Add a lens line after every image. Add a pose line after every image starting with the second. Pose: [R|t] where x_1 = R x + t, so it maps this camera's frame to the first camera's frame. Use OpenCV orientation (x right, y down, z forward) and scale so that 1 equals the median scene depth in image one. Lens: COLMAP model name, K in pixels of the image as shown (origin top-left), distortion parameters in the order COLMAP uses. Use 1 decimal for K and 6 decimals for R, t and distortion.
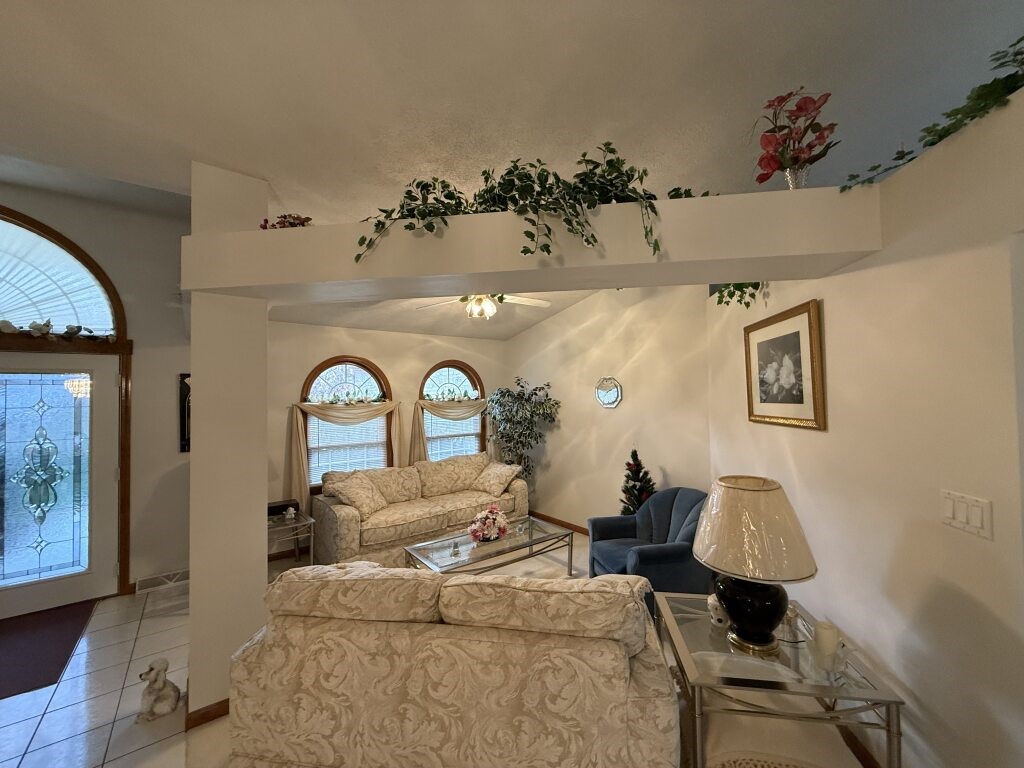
lens RADIAL K [[414.8, 0, 512.0], [0, 414.8, 384.0], [0, 0, 1]] dist [-0.000604, 0.000042]
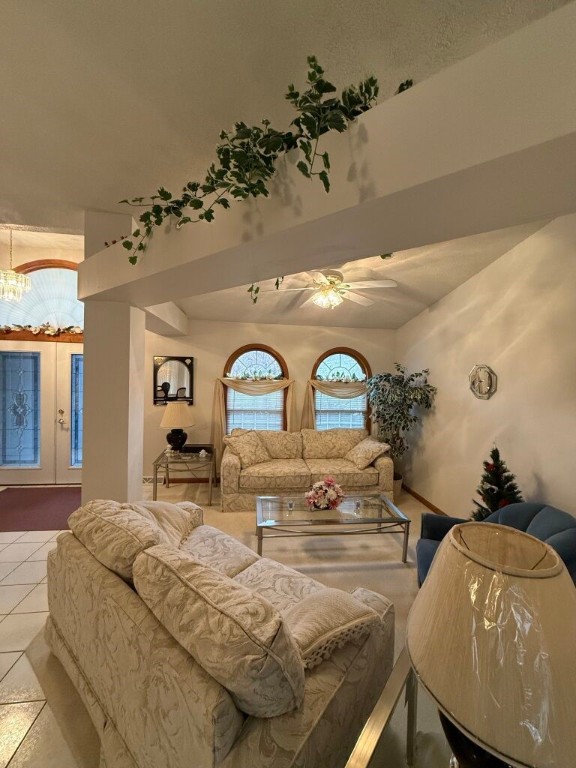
lens RADIAL K [[311.1, 0, 288.0], [0, 311.1, 384.0], [0, 0, 1]] dist [-0.000604, 0.000042]
pose [[0.860080, 0.056647, -0.507004, 0.208777], [-0.027209, 0.997495, 0.065292, -0.008100], [0.509433, -0.042362, 0.859467, 0.186261]]
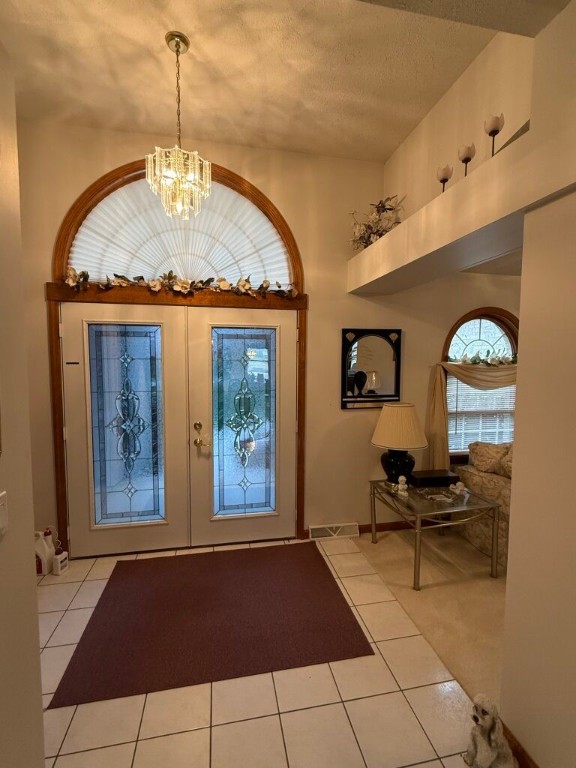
lens RADIAL K [[361.8, 0, 288.0], [0, 361.8, 384.0], [0, 0, 1]] dist [-0.000882, -0.000091]
pose [[0.901271, 0.051906, -0.430136, -0.443024], [-0.008326, 0.994689, 0.102587, 0.014679], [0.433176, -0.088877, 0.896917, 0.143322]]
